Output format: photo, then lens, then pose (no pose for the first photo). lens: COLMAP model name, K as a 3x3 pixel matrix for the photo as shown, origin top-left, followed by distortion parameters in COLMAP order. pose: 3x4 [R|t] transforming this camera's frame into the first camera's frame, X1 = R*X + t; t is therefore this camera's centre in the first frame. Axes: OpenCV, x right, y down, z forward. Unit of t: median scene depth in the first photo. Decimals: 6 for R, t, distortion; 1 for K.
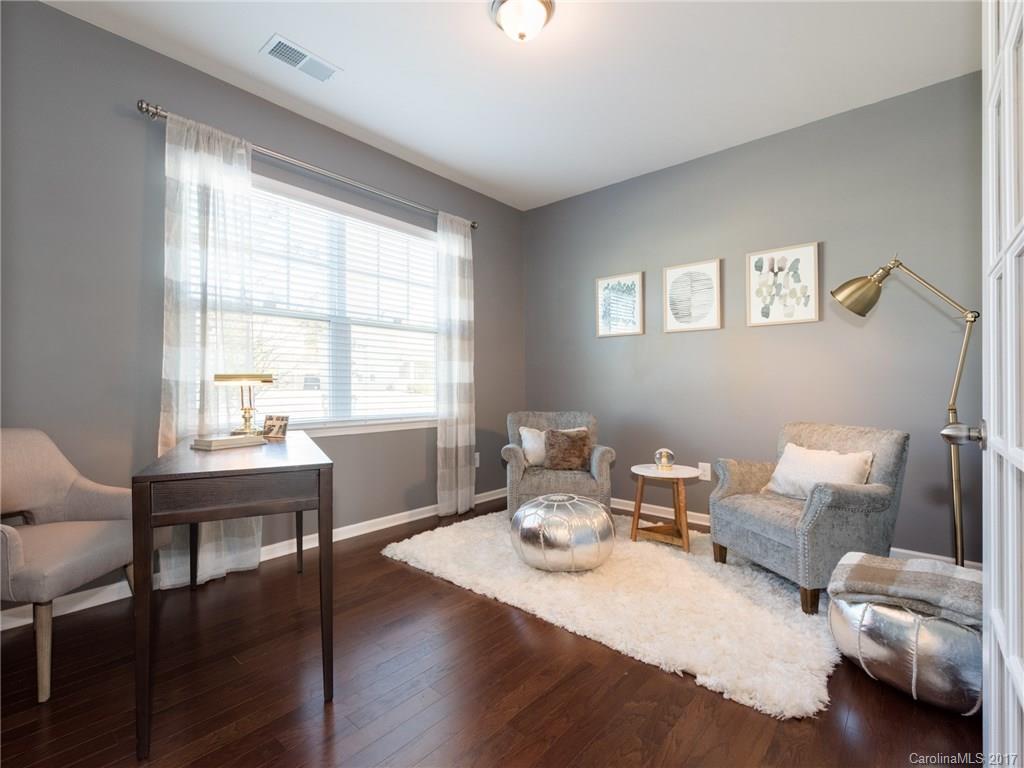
lens RADIAL K [[529.9, 0, 512.0], [0, 529.9, 384.0], [0, 0, 1]] dist [0.000543, 0.000131]
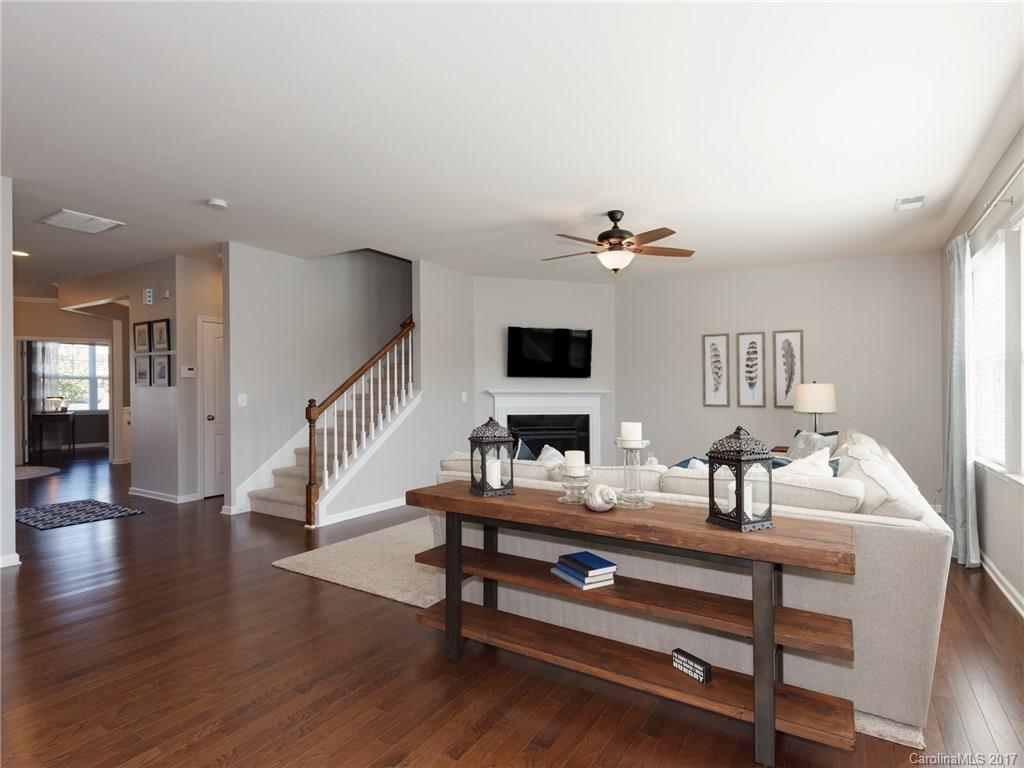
lens RADIAL K [[529.9, 0, 512.0], [0, 529.9, 384.0], [0, 0, 1]] dist [0.000543, 0.000131]
pose [[0.983651, -0.009570, 0.179828, 1.997897], [0.009450, 0.999954, 0.001523, -0.085514], [-0.179835, 0.000201, 0.983697, -3.277783]]
